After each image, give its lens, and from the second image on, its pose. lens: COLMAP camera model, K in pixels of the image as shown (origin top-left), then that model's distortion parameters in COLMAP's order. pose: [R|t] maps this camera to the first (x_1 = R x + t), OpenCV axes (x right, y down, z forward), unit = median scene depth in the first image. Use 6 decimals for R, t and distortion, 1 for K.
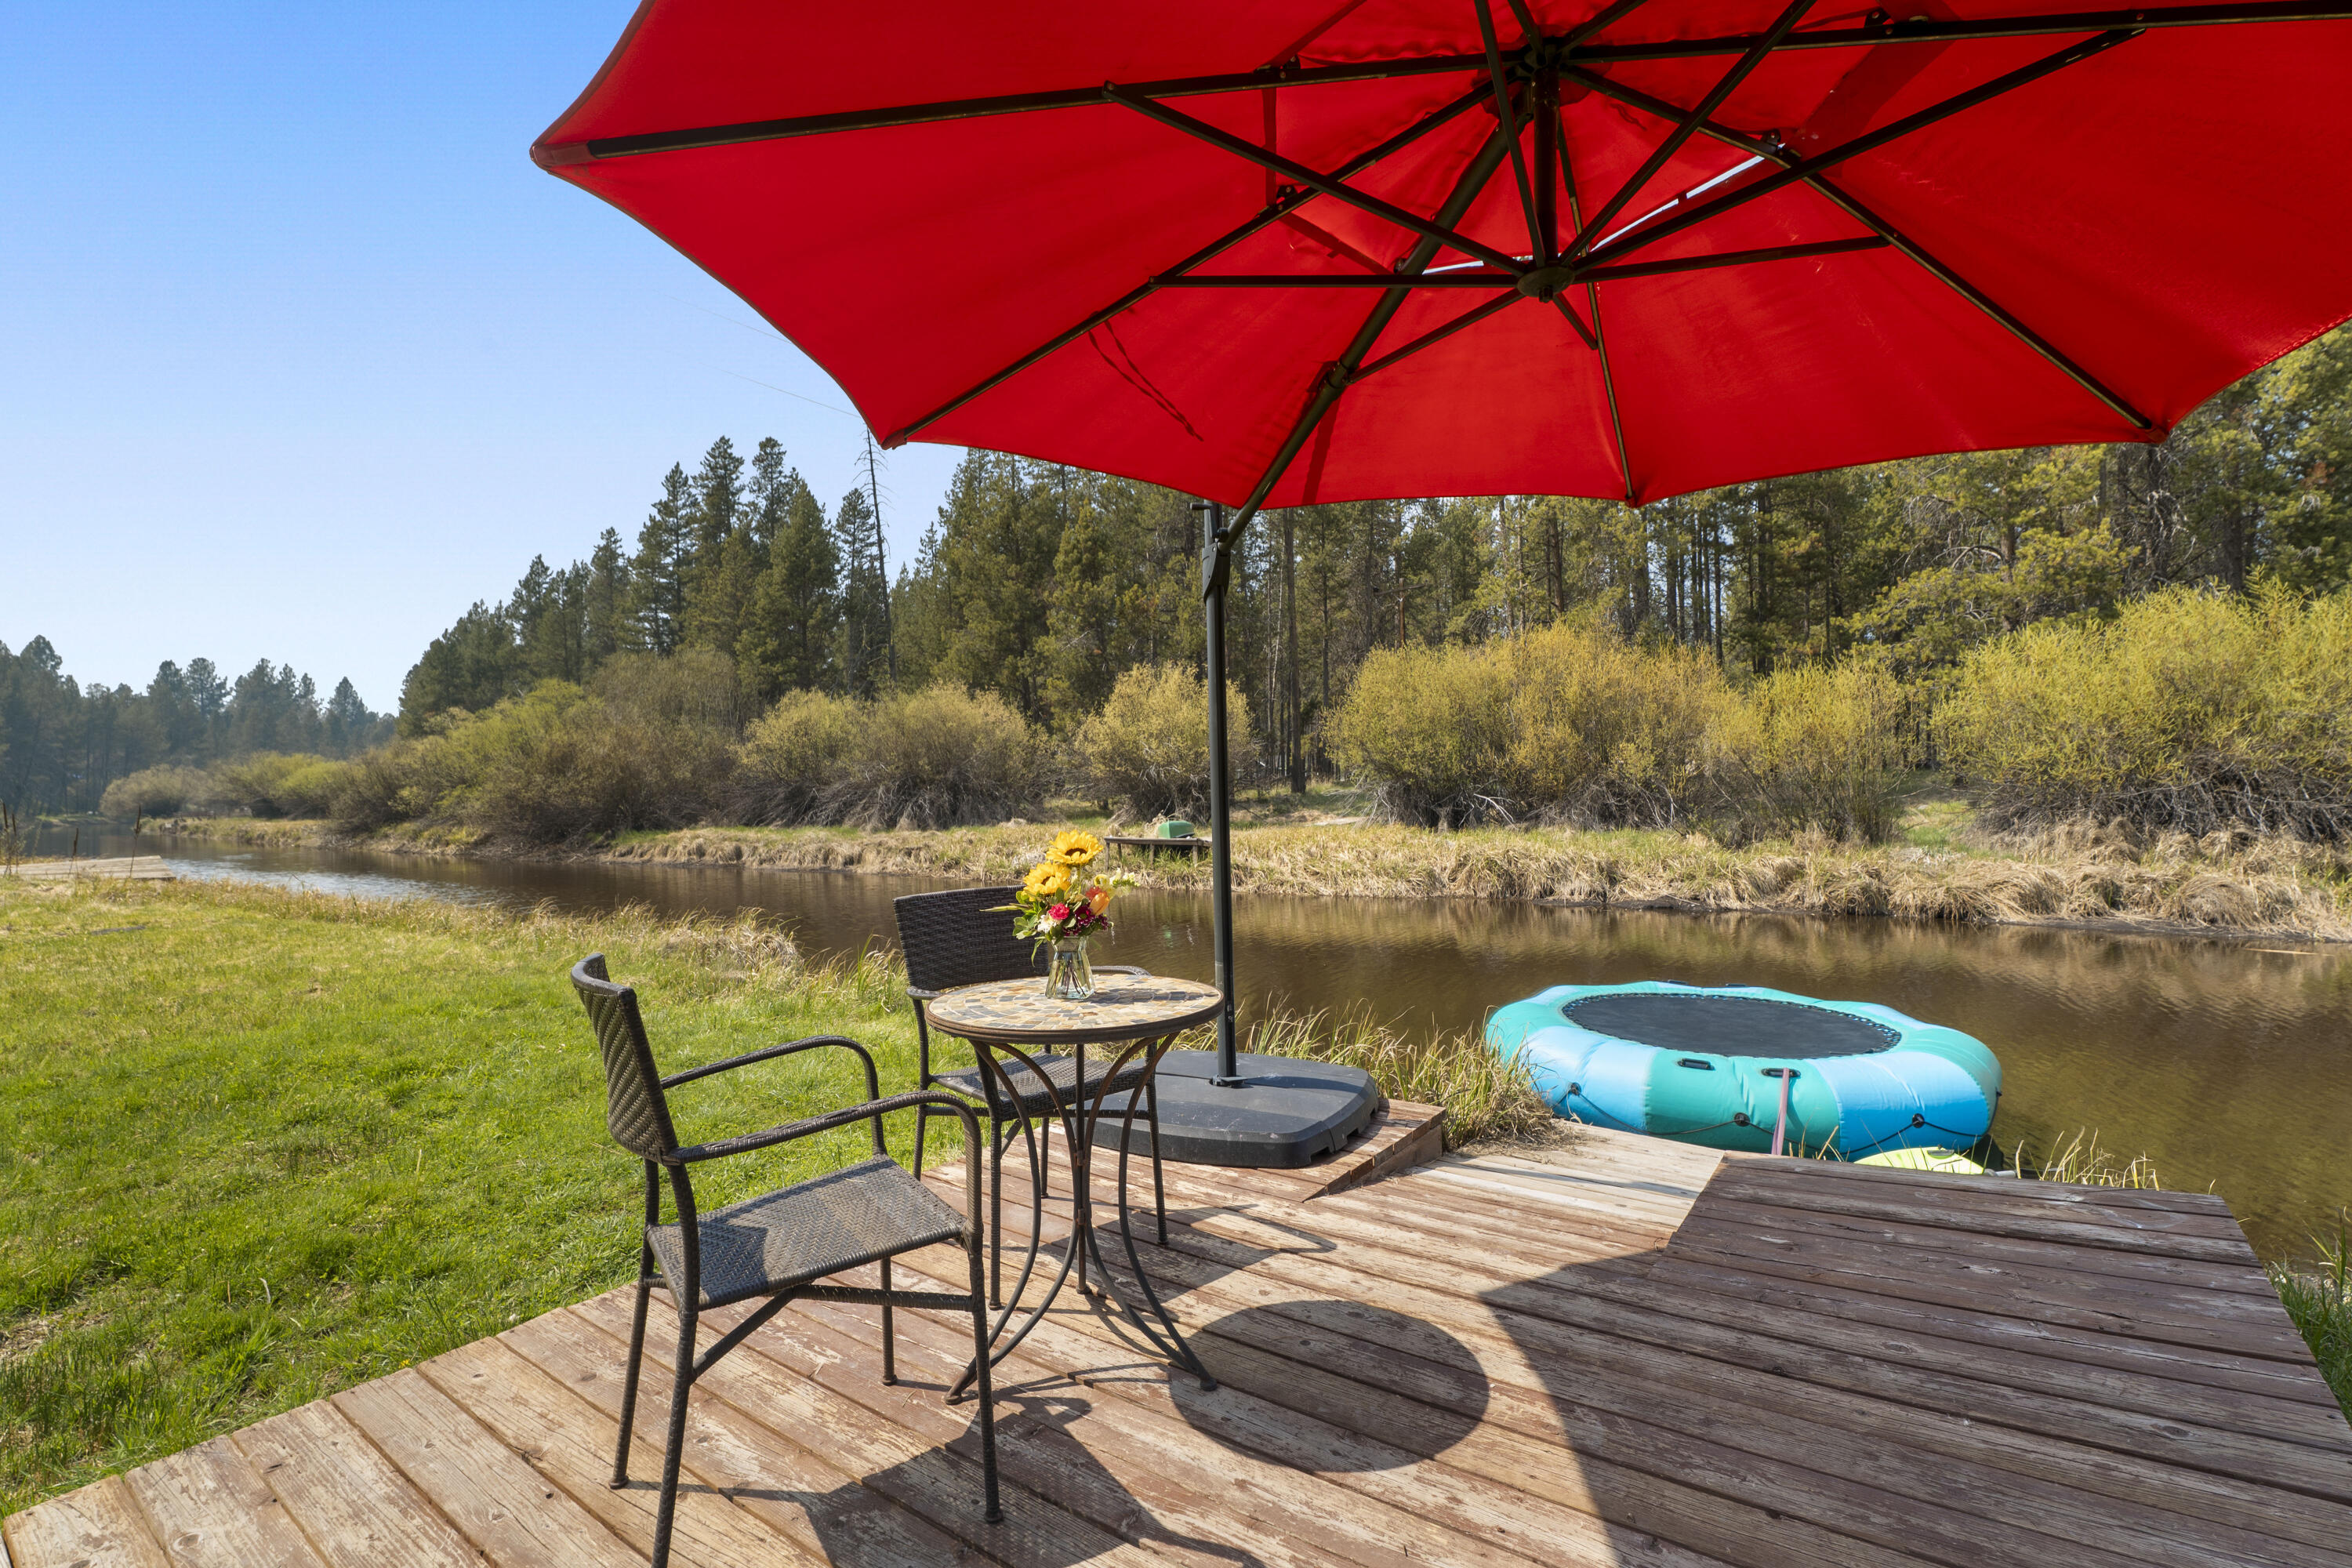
lens RADIAL K [[1053.8, 0, 1169.8], [0, 1053.8, 782.6], [0, 0, 1]] dist [-0.003860, 0.003092]
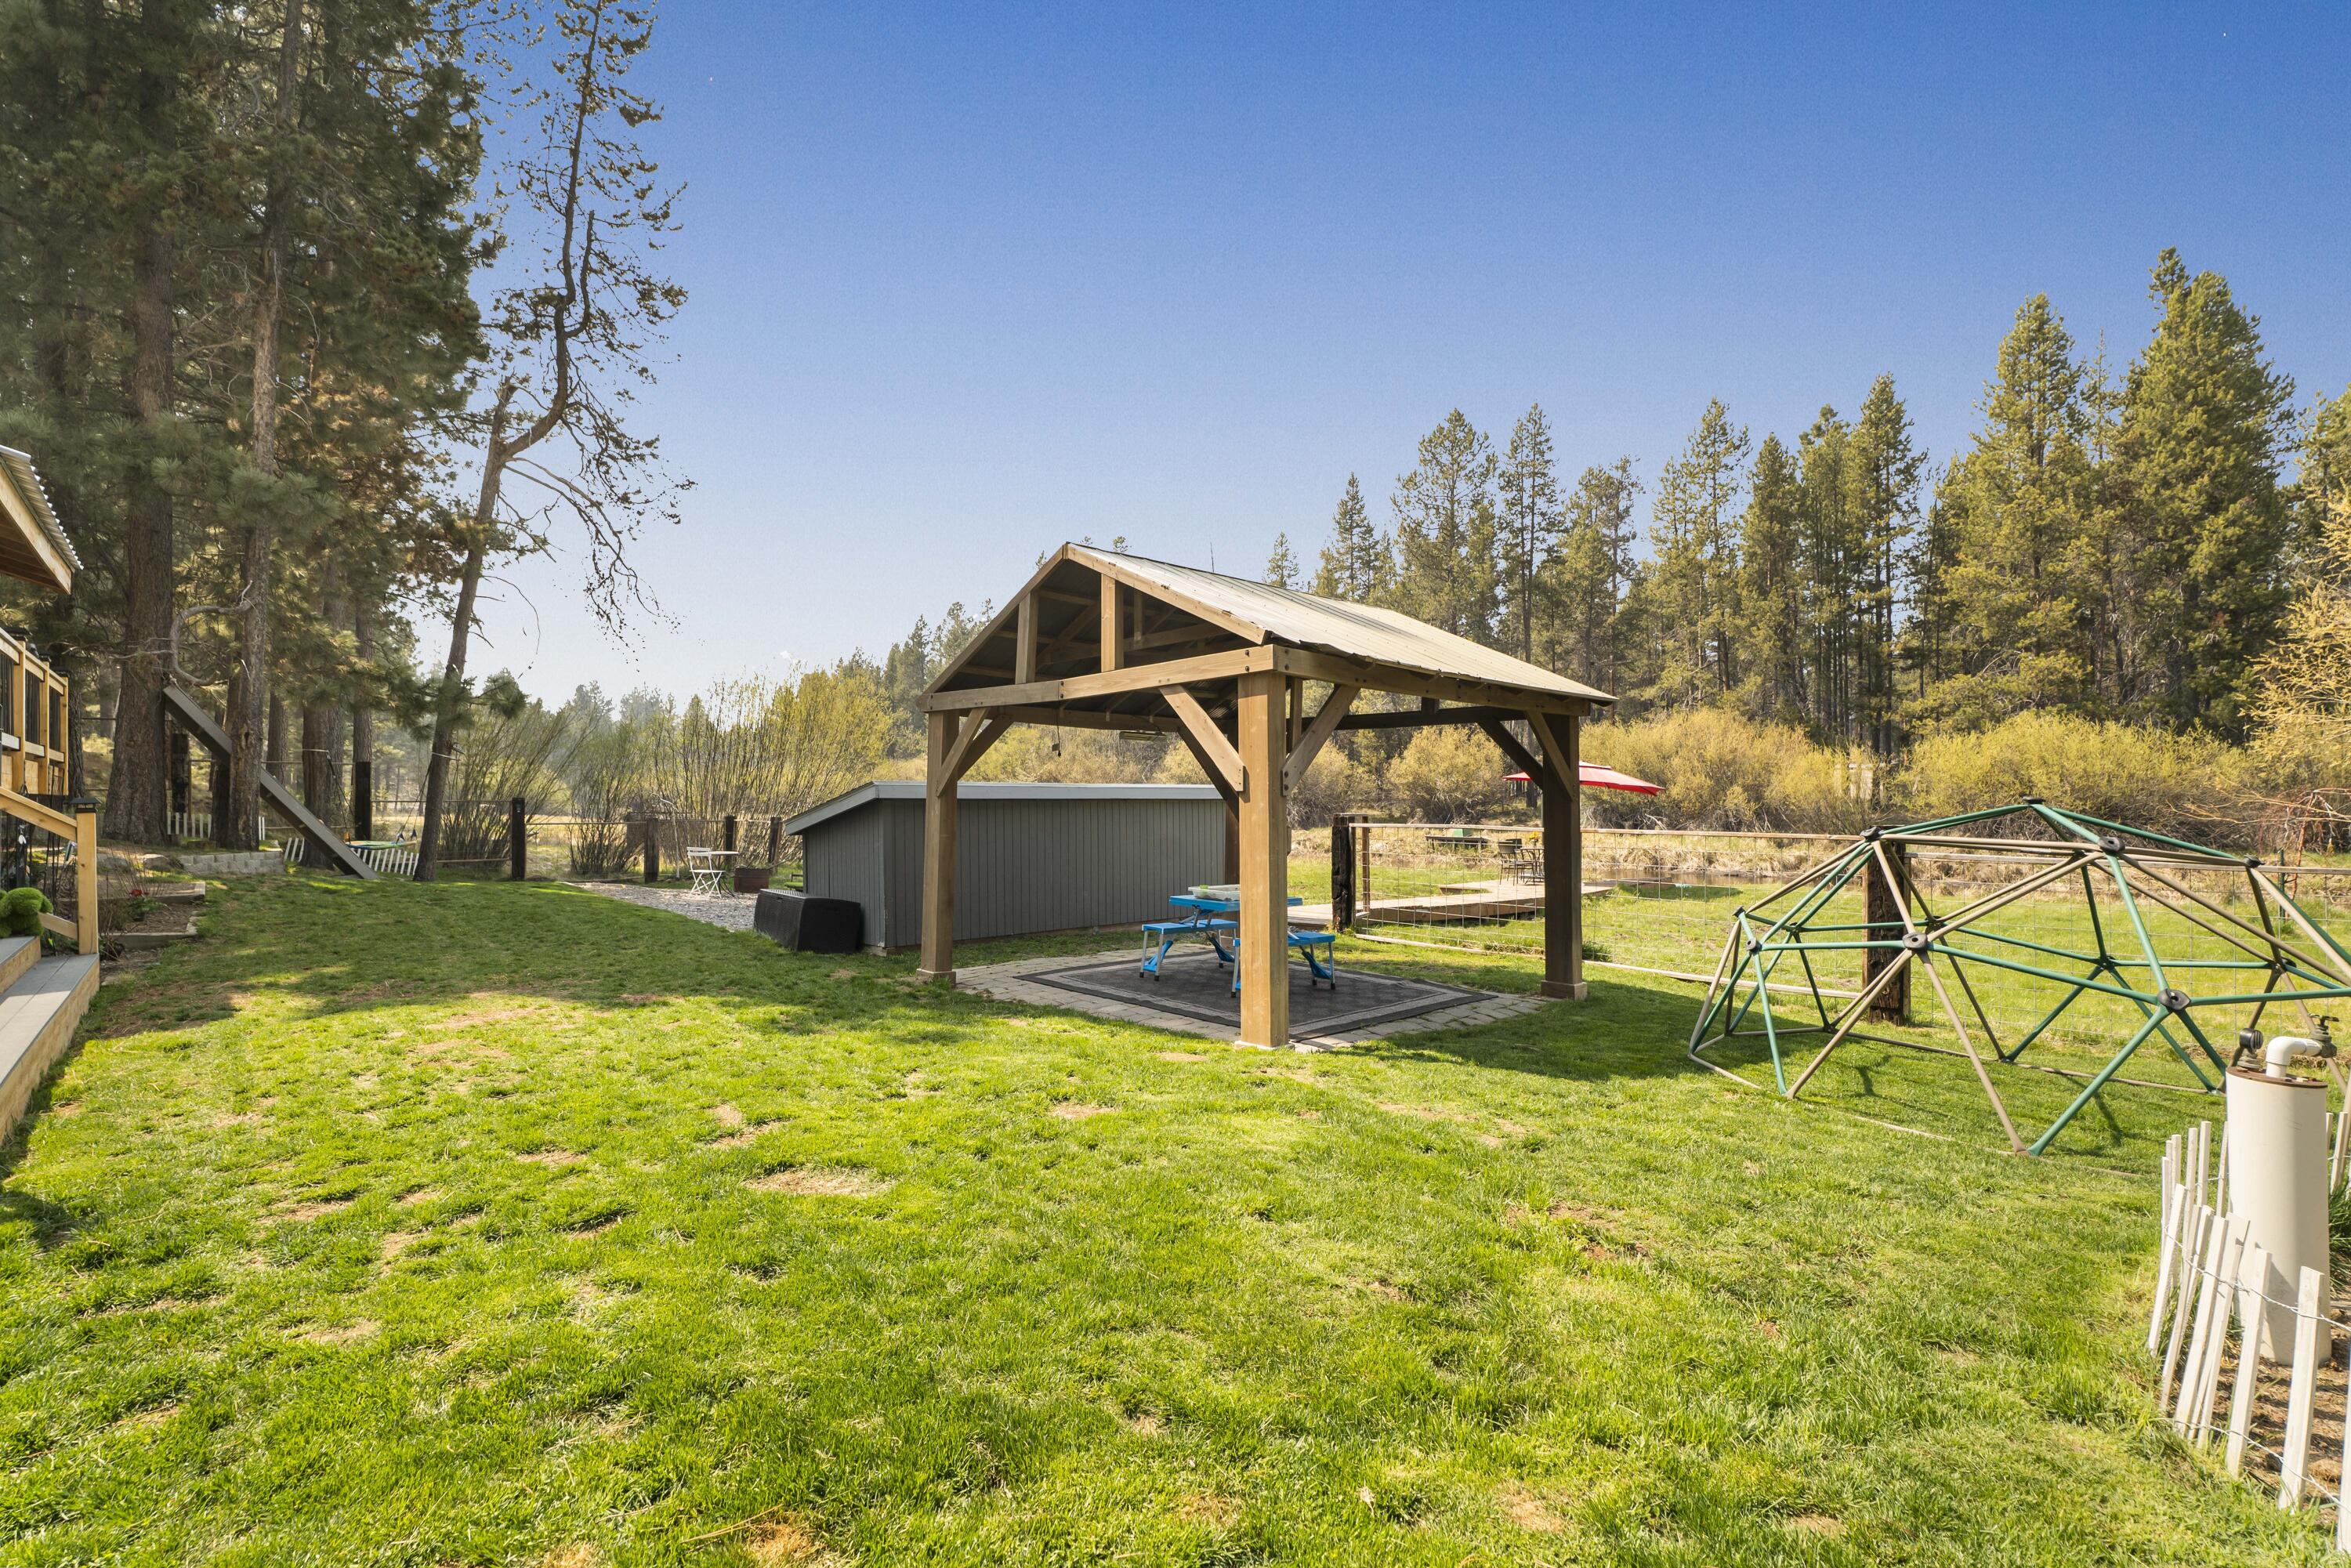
lens RADIAL K [[1053.3, 0, 1159.9], [0, 1053.3, 789.3], [0, 0, 1]] dist [-0.003860, 0.003092]
pose [[0.978205, 0.008169, -0.207482, -0.137365], [-0.007152, 0.999958, 0.005653, -0.036333], [0.207519, -0.004045, 0.978223, -0.887336]]
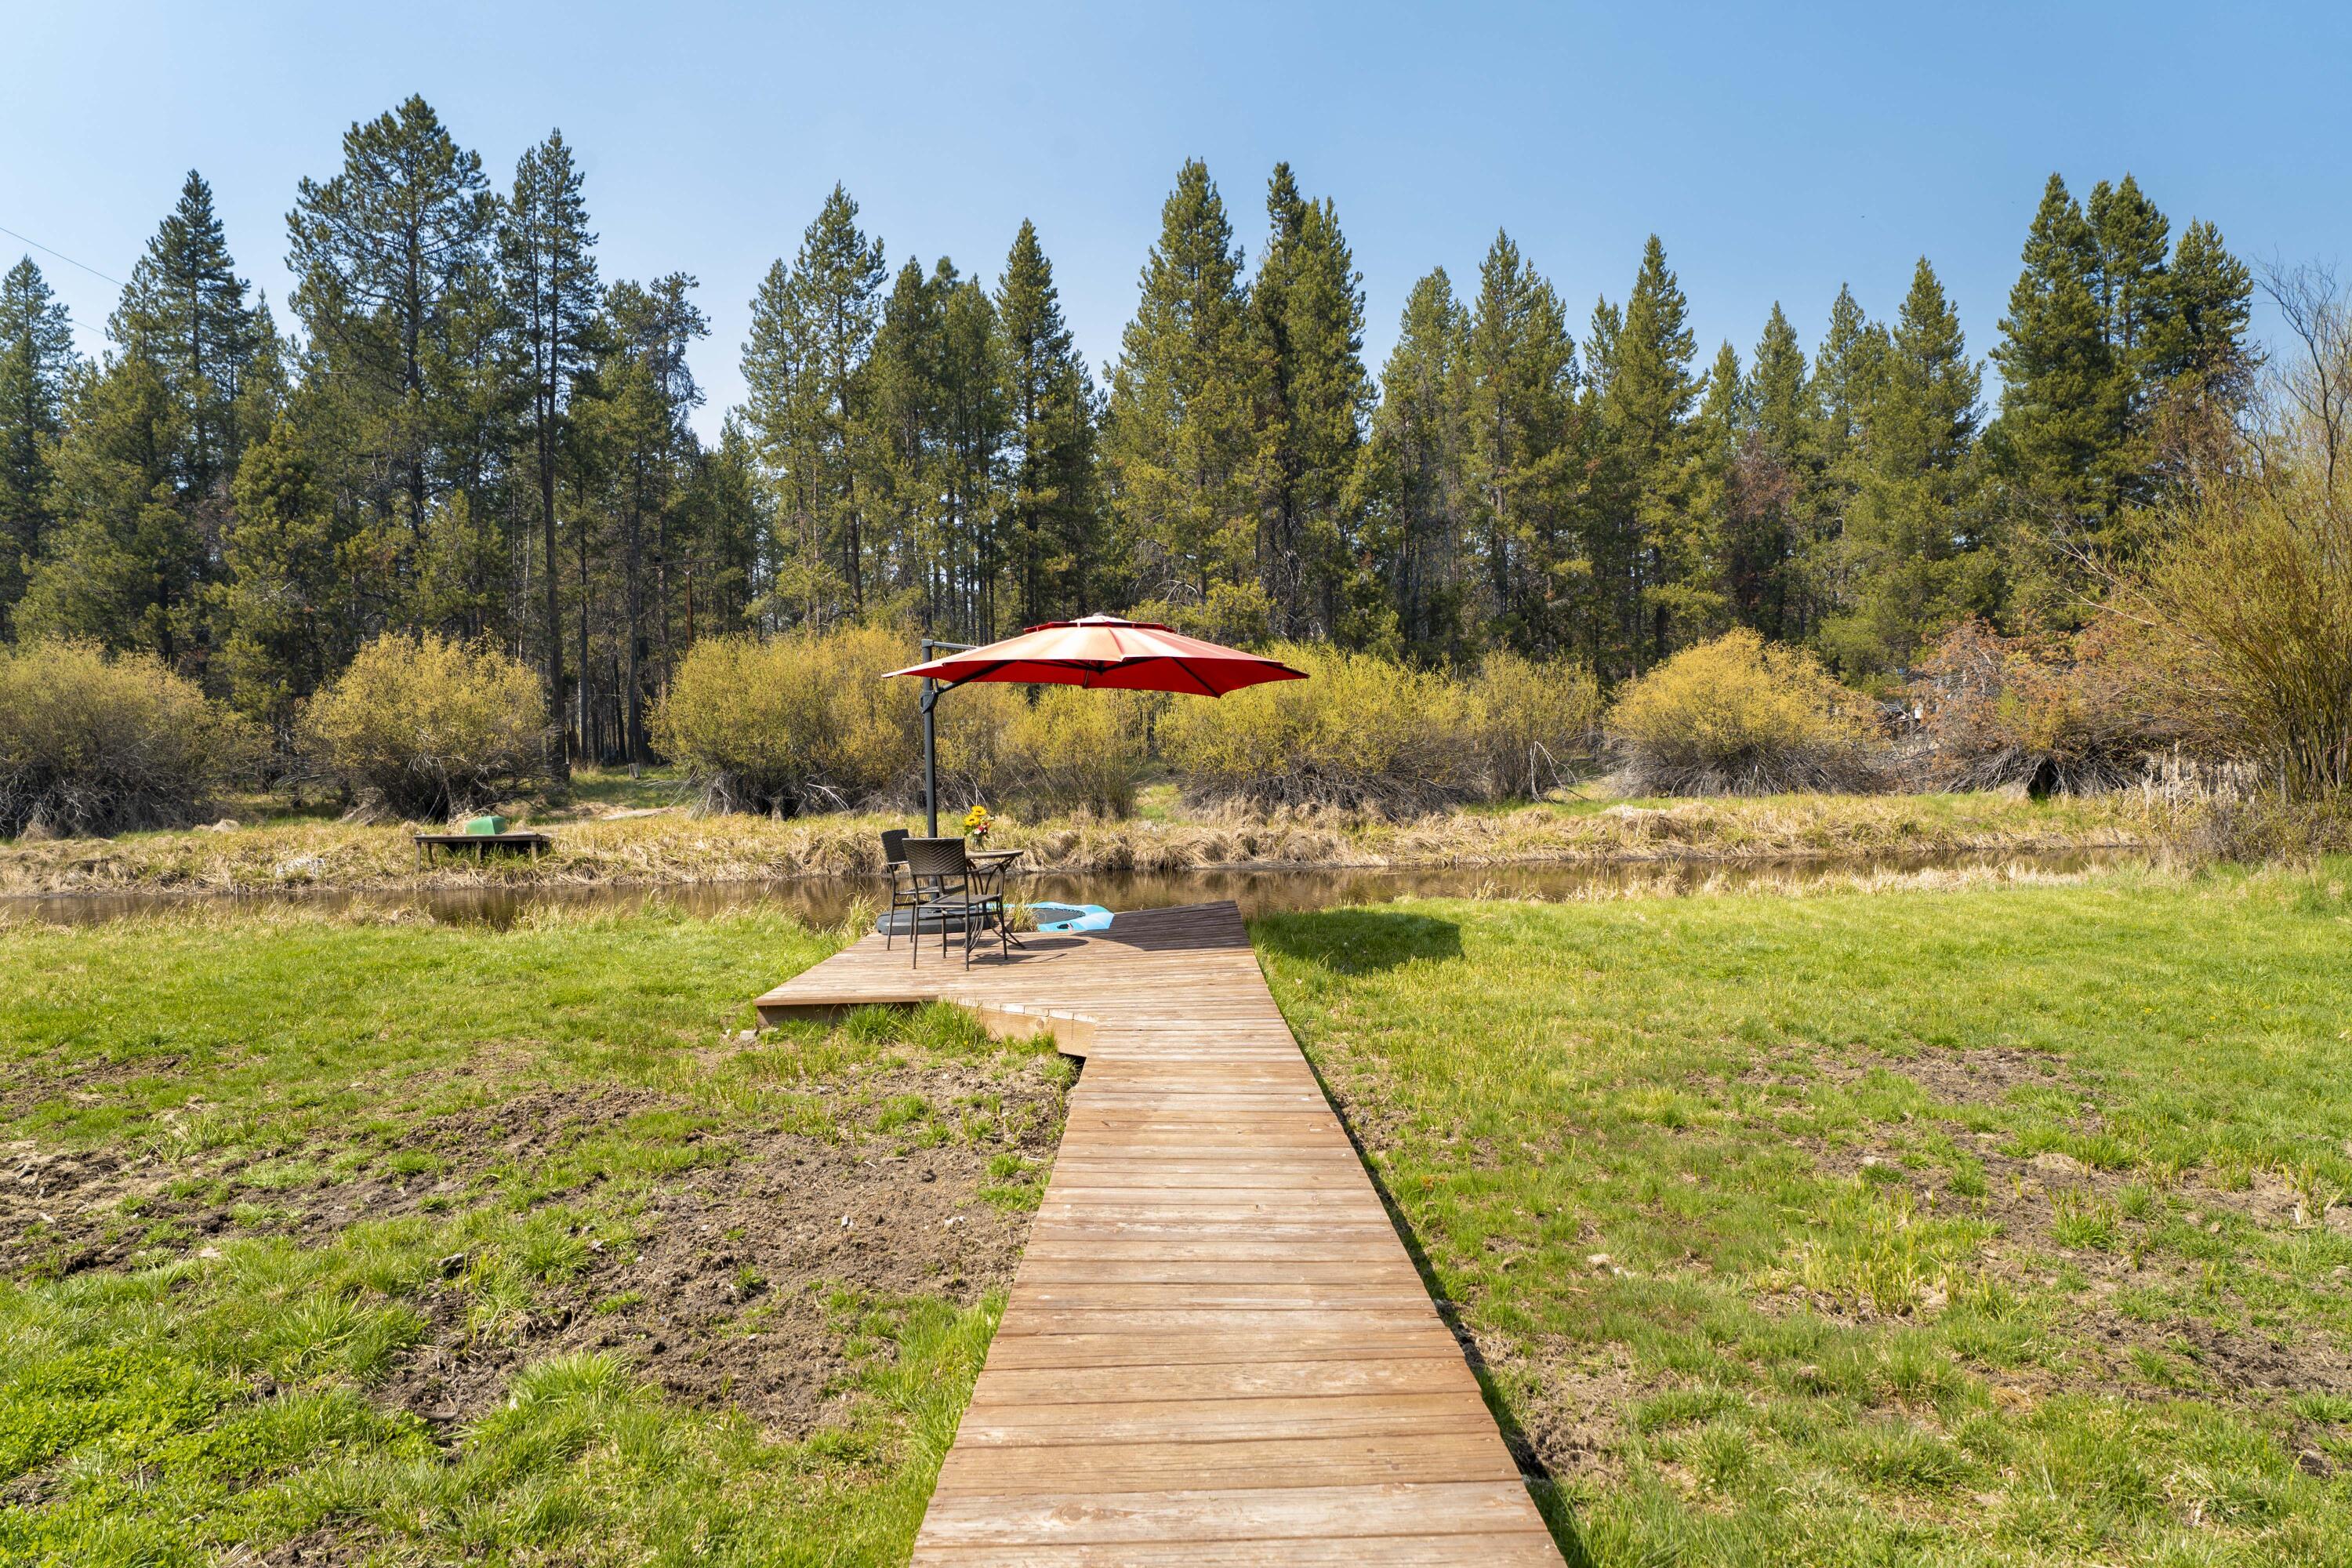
lens RADIAL K [[1276.1, 0, 1157.6], [0, 1276.1, 780.0], [0, 0, 1]] dist [-0.012826, 0.003530]
pose [[0.806435, -0.009446, 0.591247, -0.199283], [0.002358, 0.999916, 0.012759, -0.009071], [-0.591317, -0.008895, 0.806390, -0.264416]]
